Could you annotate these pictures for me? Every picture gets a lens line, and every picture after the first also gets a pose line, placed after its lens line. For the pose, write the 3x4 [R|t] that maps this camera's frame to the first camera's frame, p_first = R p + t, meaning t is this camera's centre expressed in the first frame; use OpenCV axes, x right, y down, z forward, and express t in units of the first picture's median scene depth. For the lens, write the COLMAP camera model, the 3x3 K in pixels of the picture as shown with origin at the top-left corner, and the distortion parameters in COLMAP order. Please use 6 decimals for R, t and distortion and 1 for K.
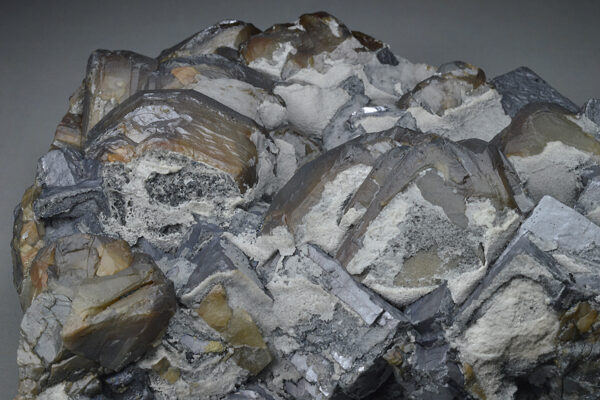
lens RADIAL K [[1698.0, 0, 299.6], [0, 1698.0, 198.9], [0, 0, 1]] dist [-0.080488, 0.000000]
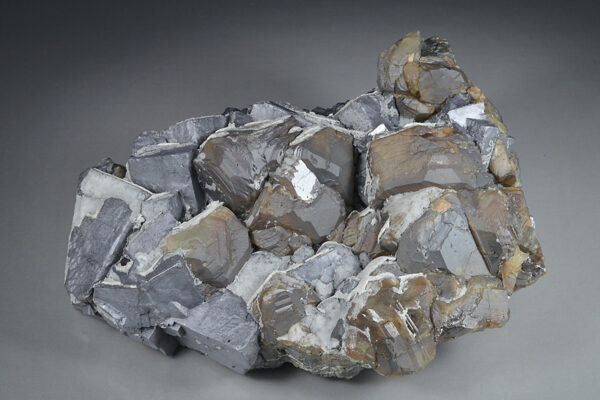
lens RADIAL K [[1698.0, 0, 299.2], [0, 1698.0, 202.1], [0, 0, 1]] dist [-0.080488, 0.000000]
pose [[-0.943874, 0.321520, -0.075679, 0.179087], [-0.109176, -0.087437, 0.990169, -1.693200], [0.311742, 0.942857, 0.117632, 0.859060]]
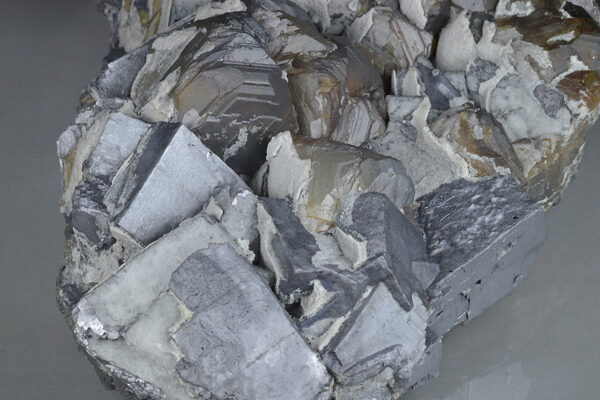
lens RADIAL K [[1698.0, 0, 299.5], [0, 1698.0, 200.7], [0, 0, 1]] dist [-0.080488, 0.000000]
pose [[-0.029499, 0.704840, -0.708753, 0.843937], [-0.617603, 0.544668, 0.567366, -0.558723], [0.785937, 0.454464, 0.419244, 0.649986]]
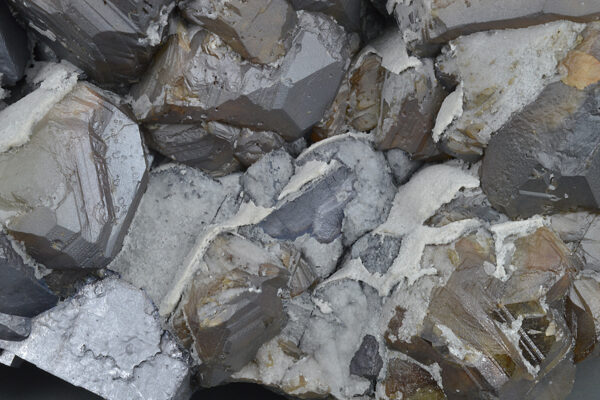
lens RADIAL K [[1698.0, 0, 299.4], [0, 1698.0, 199.8], [0, 0, 1]] dist [-0.080488, 0.000000]
pose [[-0.908244, 0.417314, -0.030684, 0.080812], [-0.254753, -0.493289, 0.831725, -0.675583], [0.331955, 0.763226, 0.554339, 0.701452]]
